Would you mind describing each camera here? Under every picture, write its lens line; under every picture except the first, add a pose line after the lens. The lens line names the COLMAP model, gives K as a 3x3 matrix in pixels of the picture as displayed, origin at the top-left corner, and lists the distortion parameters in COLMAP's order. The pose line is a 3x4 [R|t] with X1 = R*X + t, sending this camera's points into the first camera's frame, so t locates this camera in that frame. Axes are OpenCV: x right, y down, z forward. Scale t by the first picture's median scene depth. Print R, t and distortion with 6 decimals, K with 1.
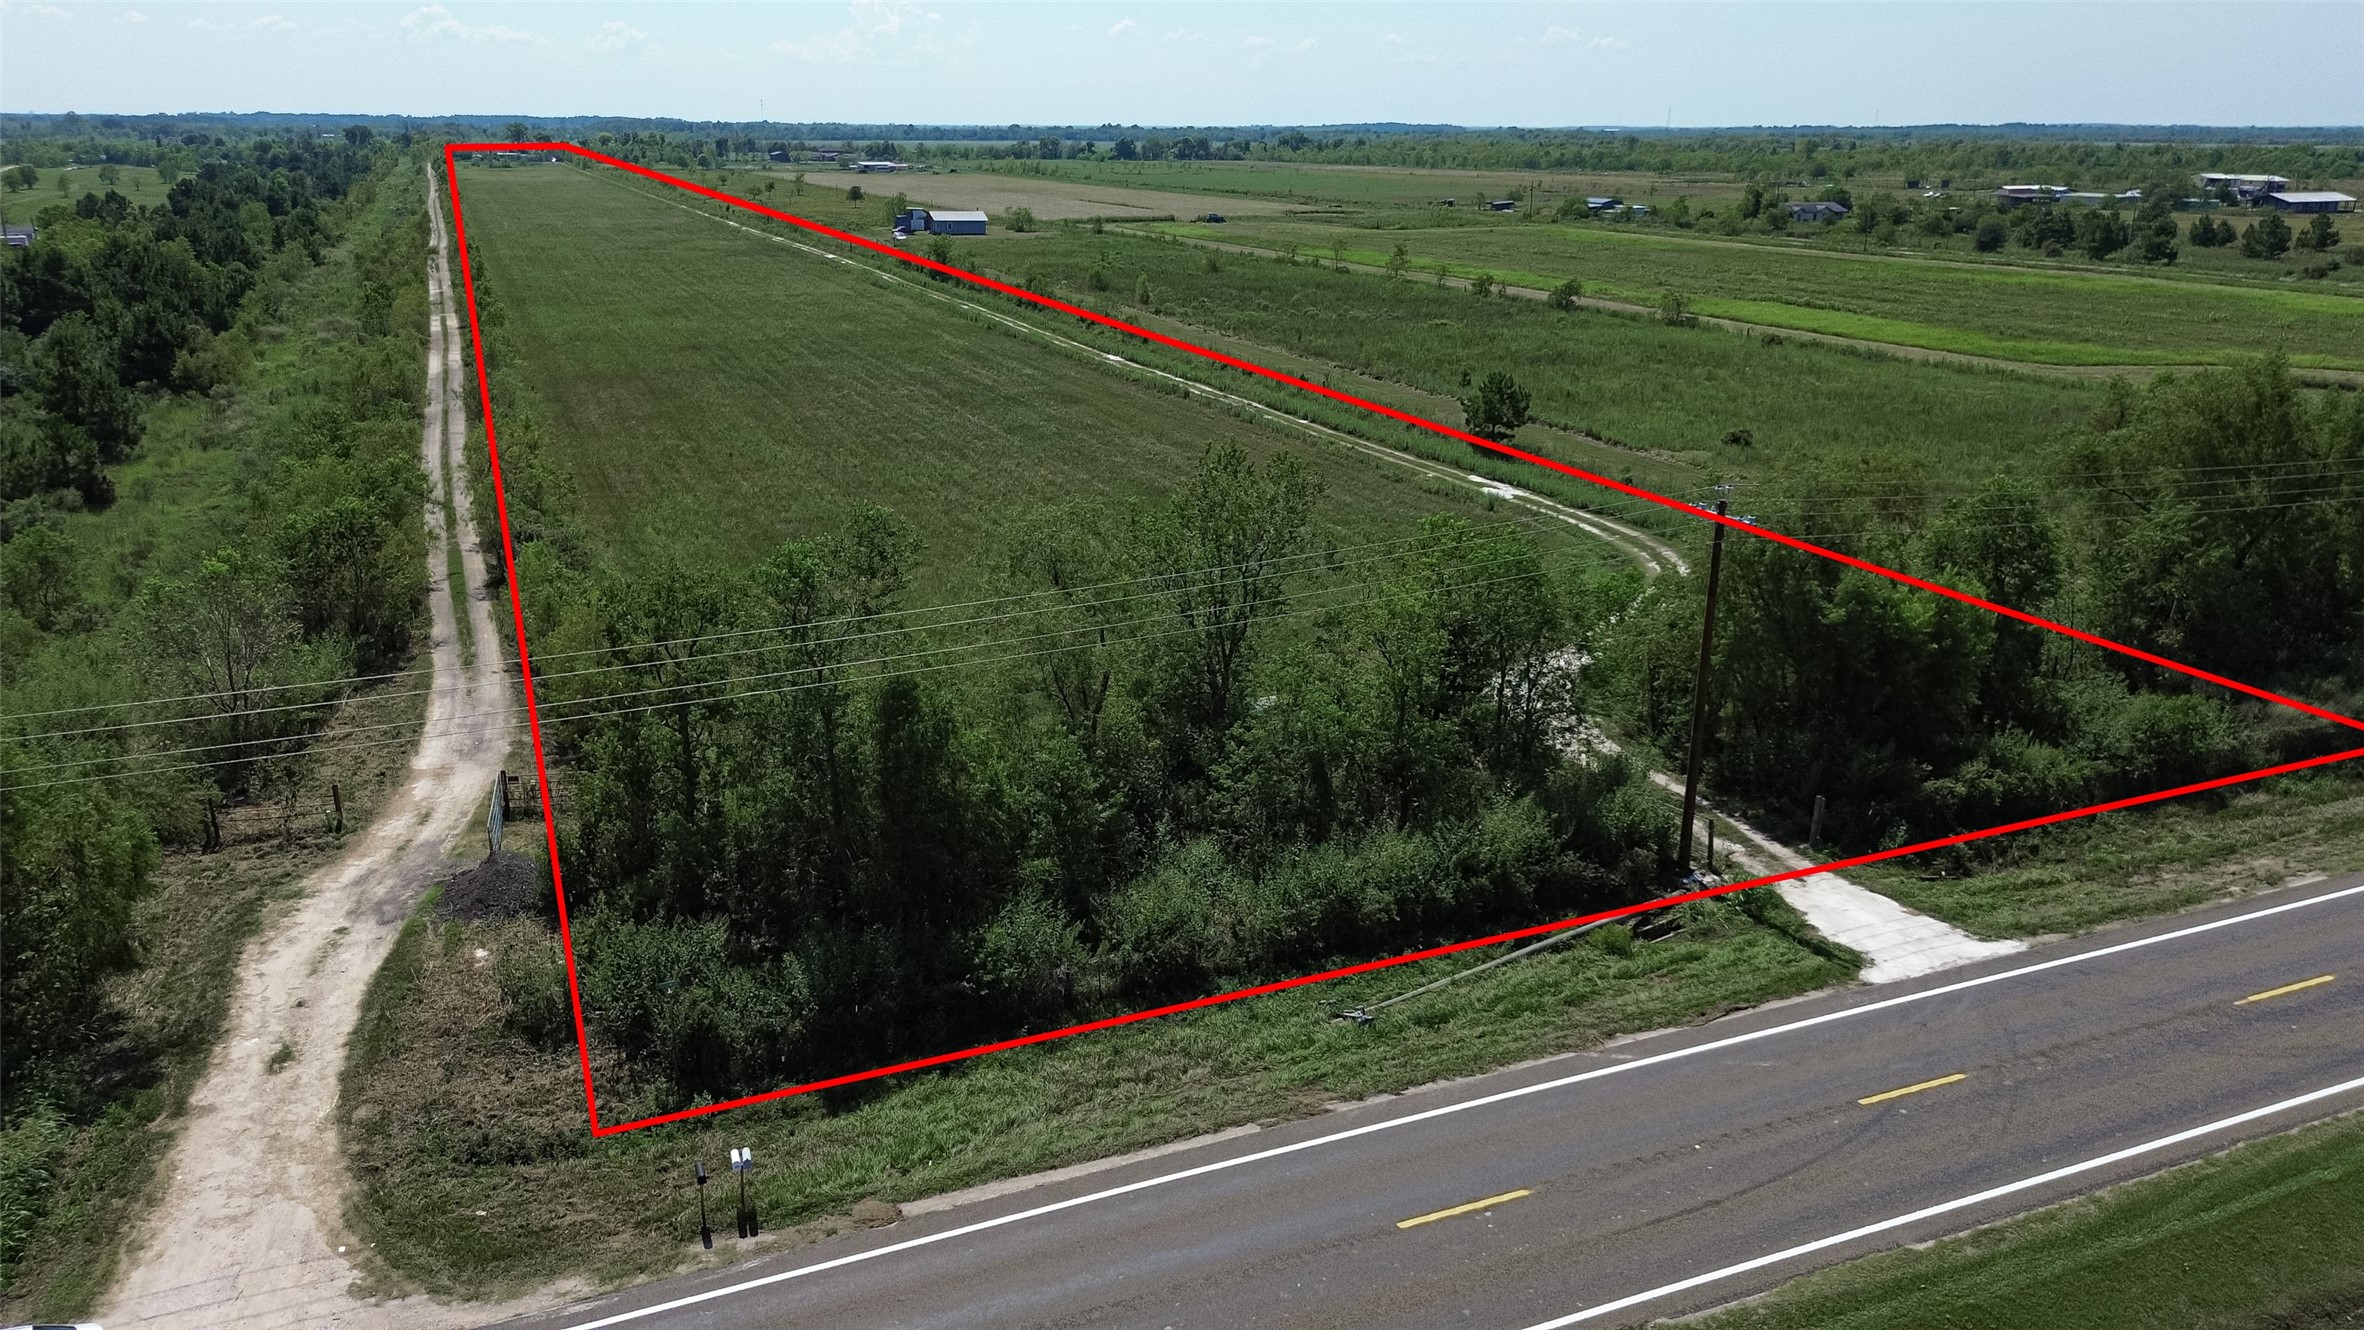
lens RADIAL K [[1684.3, 0, 1182.0], [0, 1684.3, 665.0], [0, 0, 1]] dist [0.053535, -0.042046]
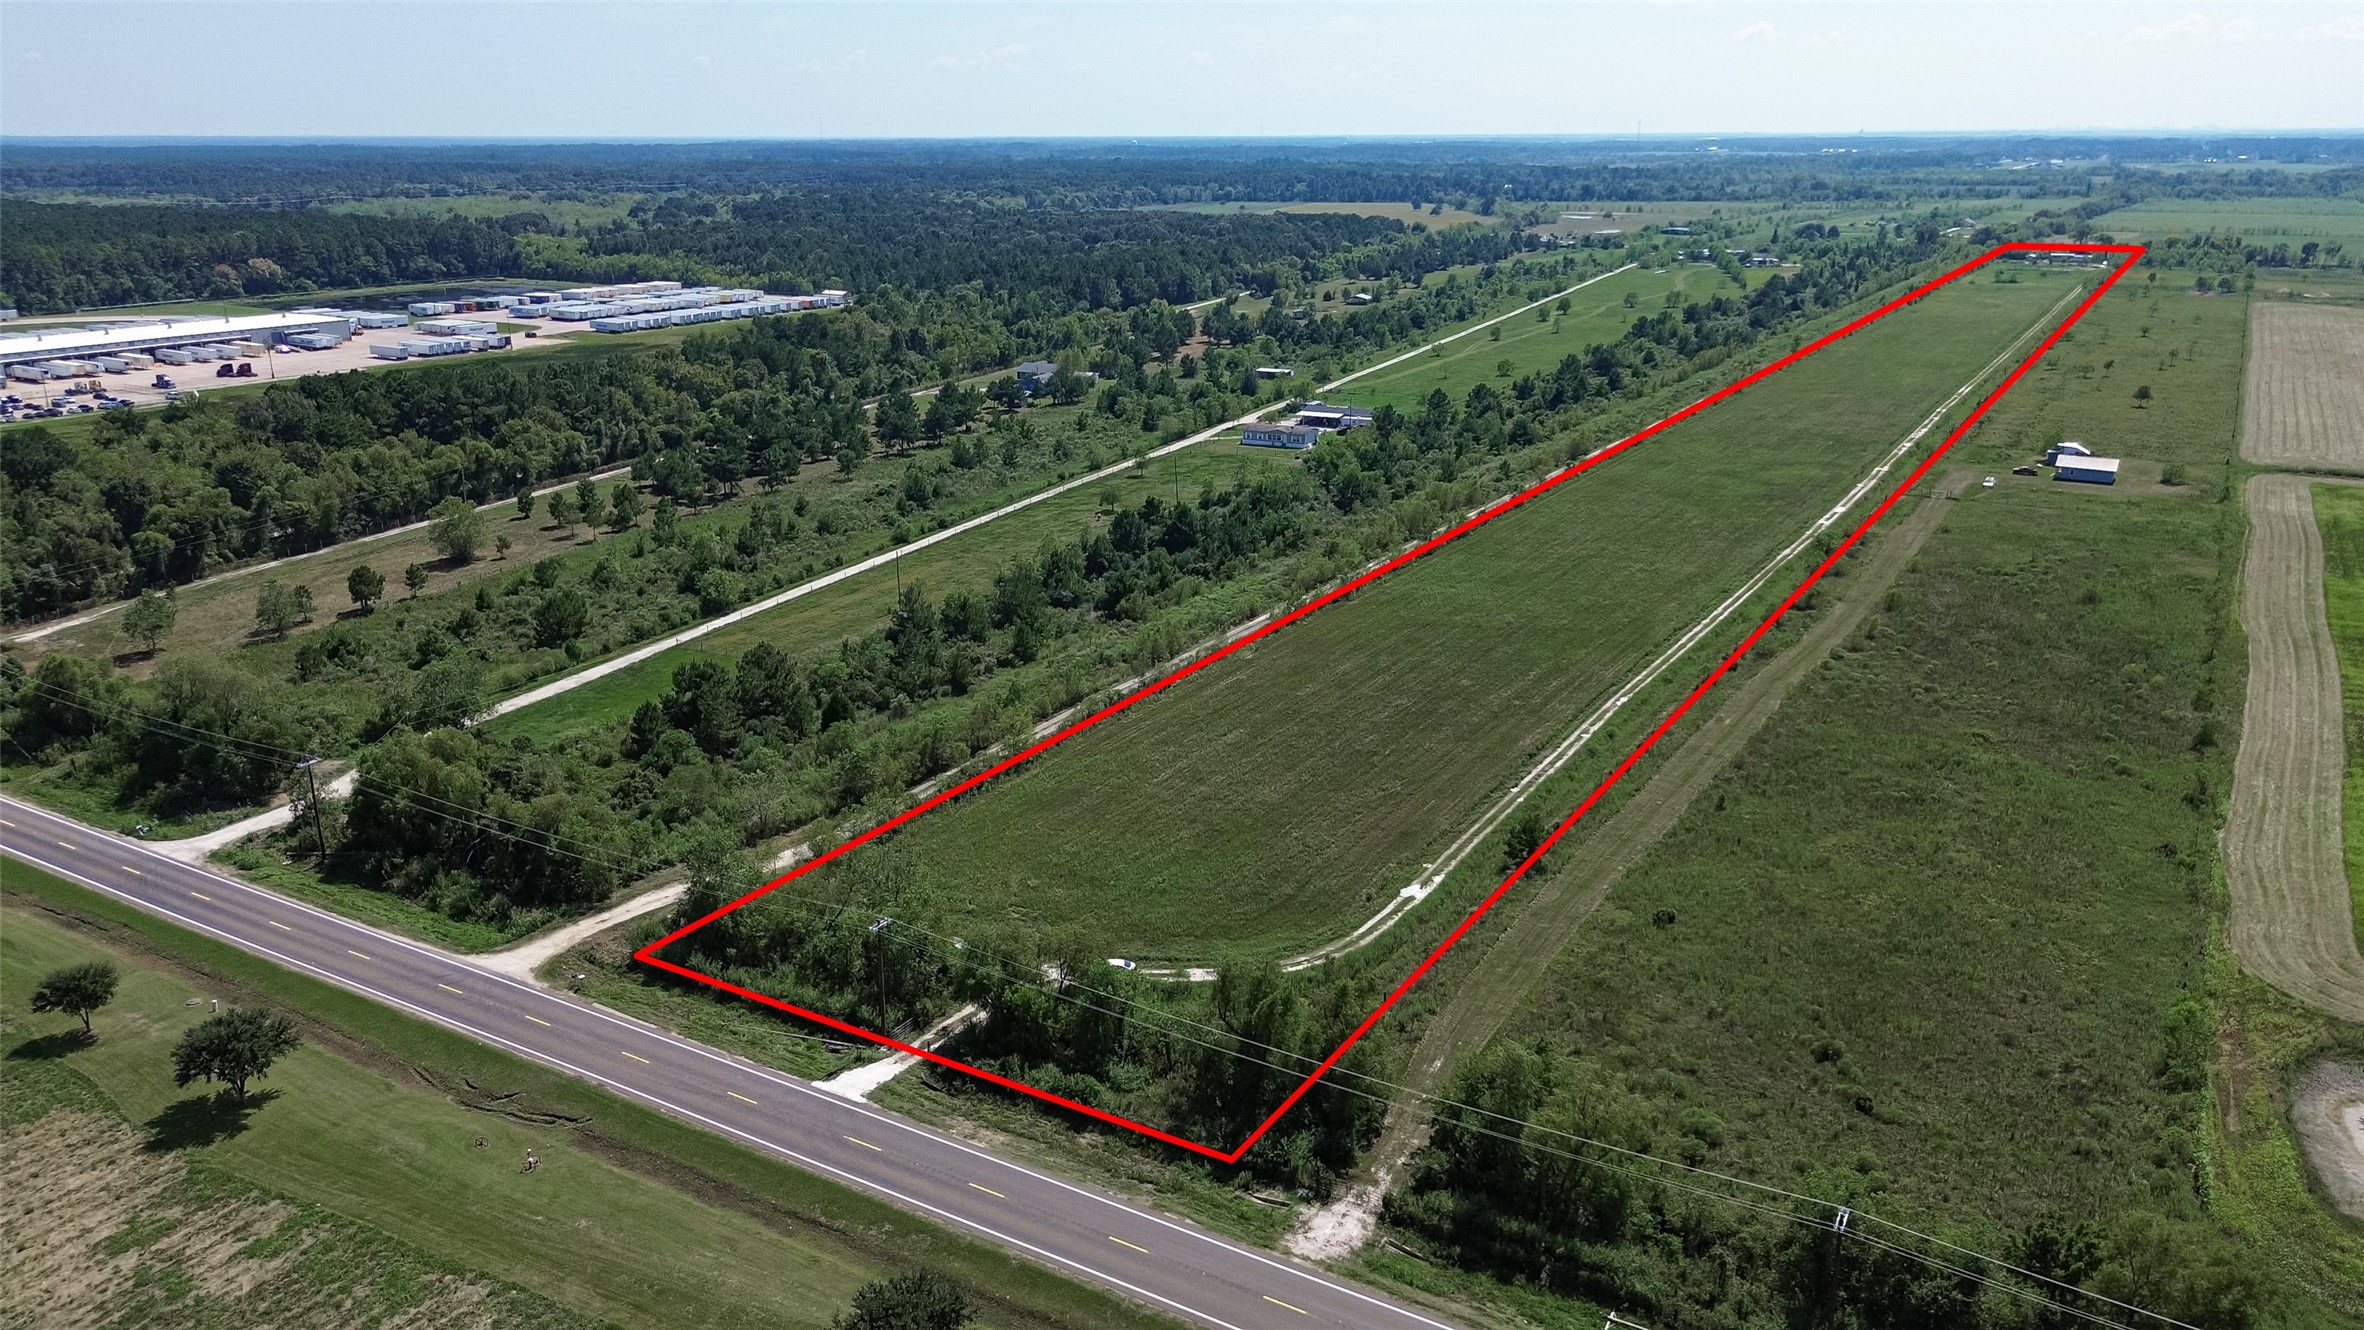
lens RADIAL K [[1671.9, 0, 1181.1], [0, 1671.9, 691.4], [0, 0, 1]] dist [0.056866, -0.047314]
pose [[0.588321, 0.250483, -0.768854, 2.585946], [-0.240747, 0.961954, 0.129174, -0.917580], [0.771958, 0.109104, 0.626240, -0.408602]]
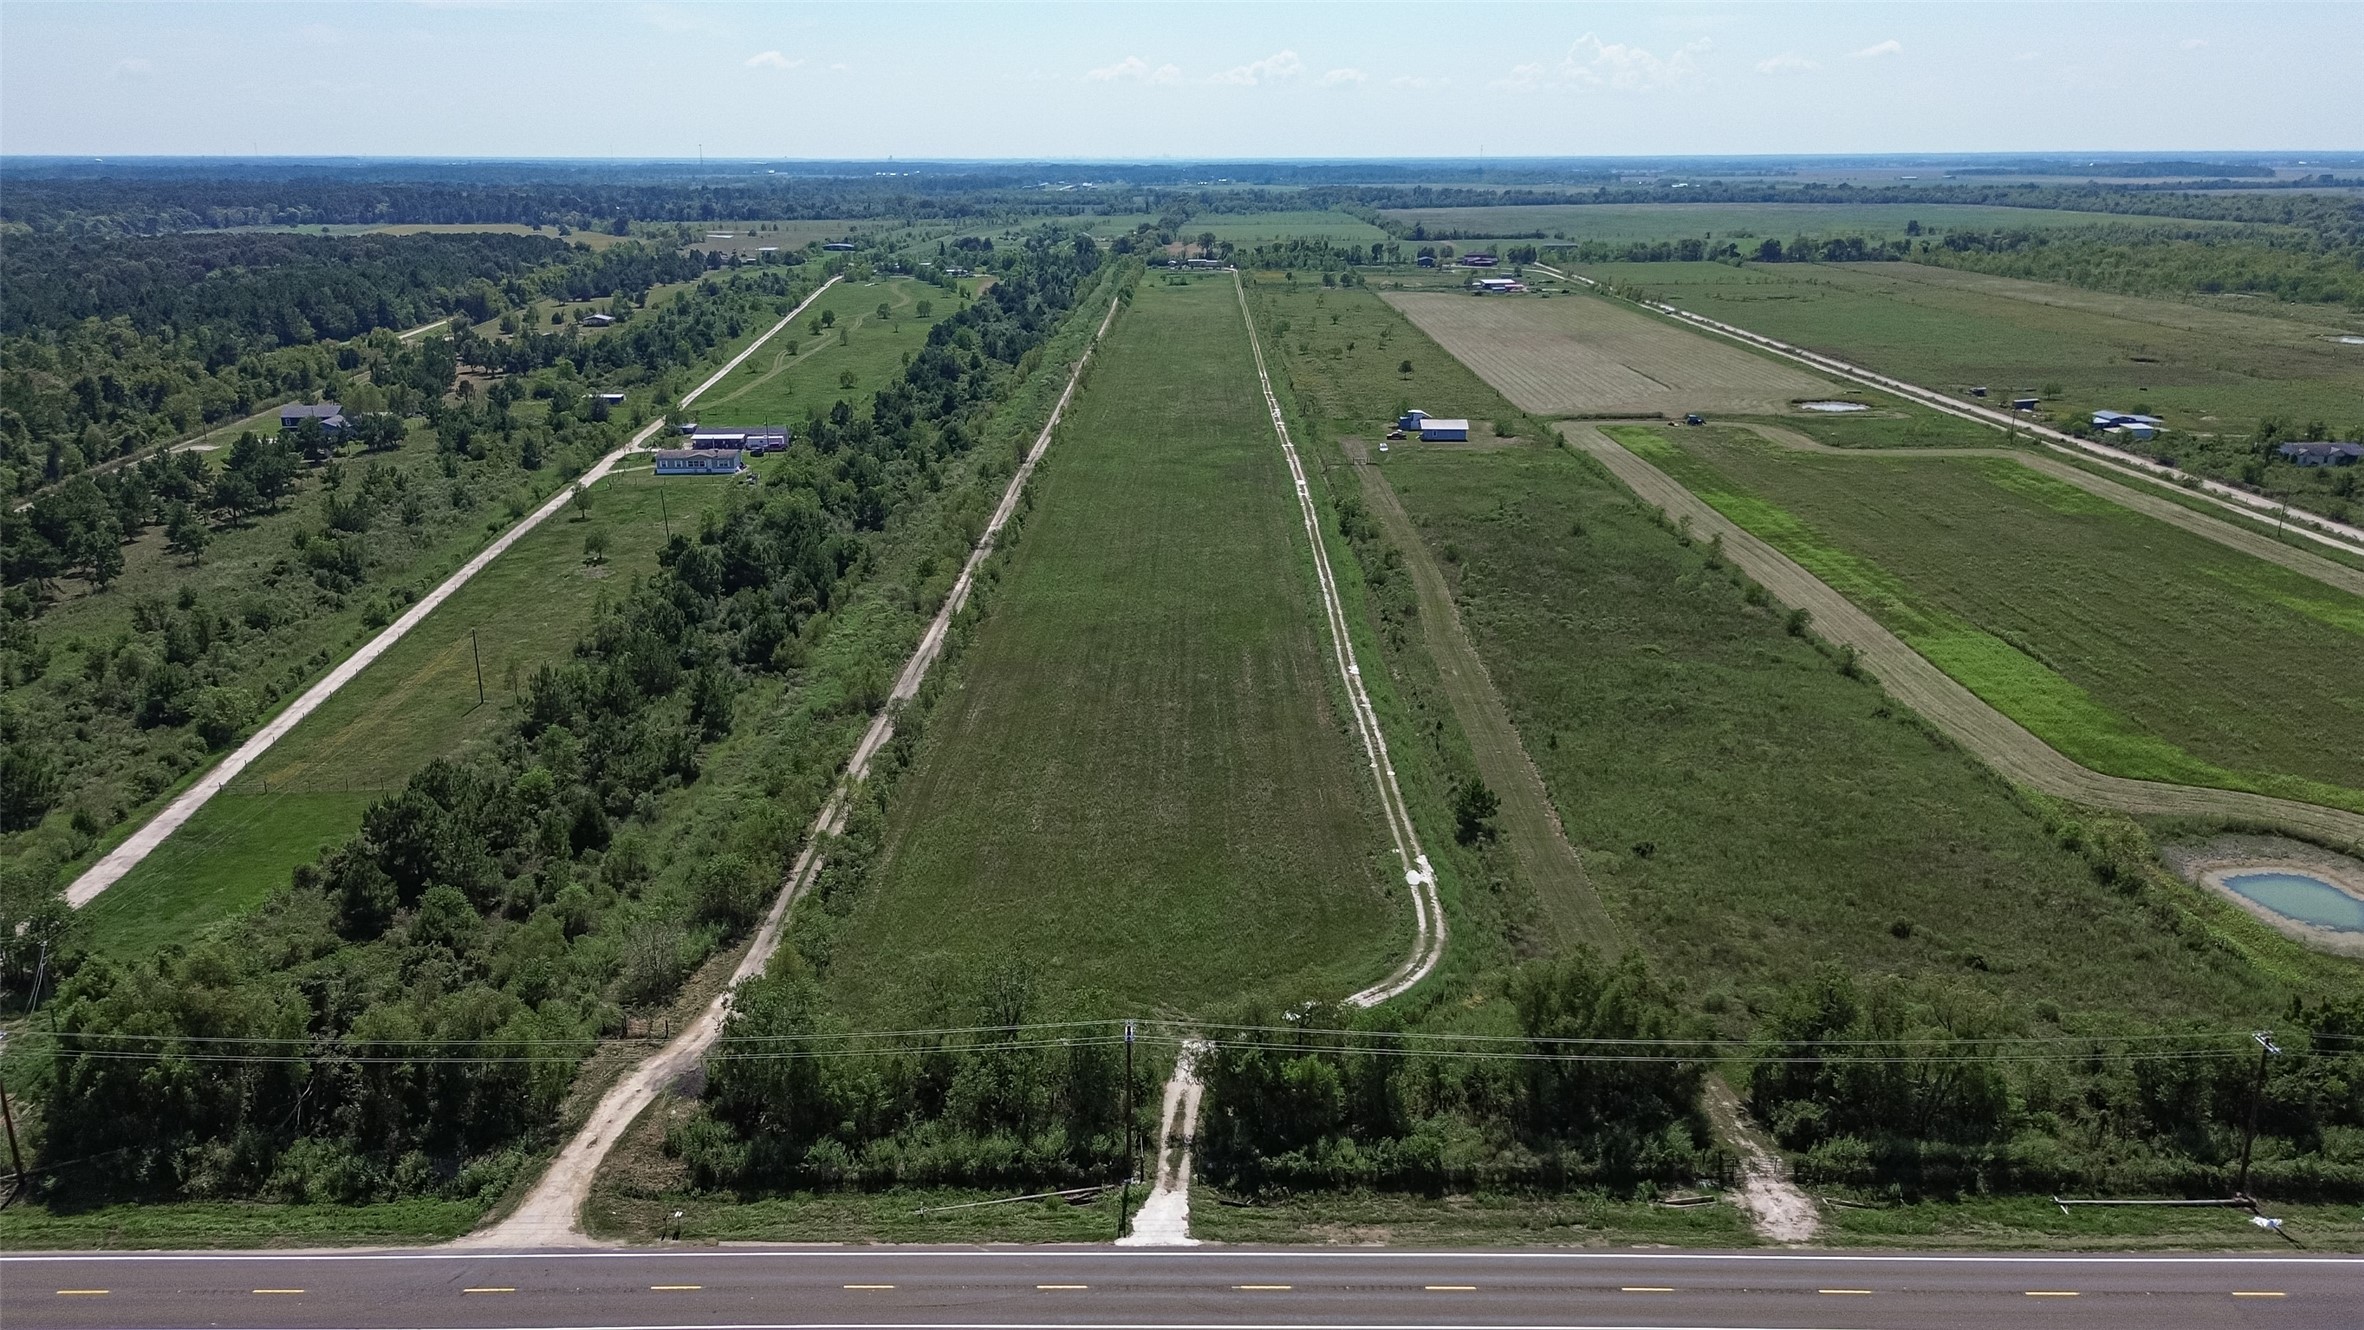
lens RADIAL K [[1677.6, 0, 1181.1], [0, 1677.6, 672.0], [0, 0, 1]] dist [0.066516, -0.059511]
pose [[0.917892, 0.111023, -0.380984, 1.169210], [-0.114958, 0.993292, 0.012492, -0.597014], [0.379815, 0.032331, 0.924497, -1.108960]]
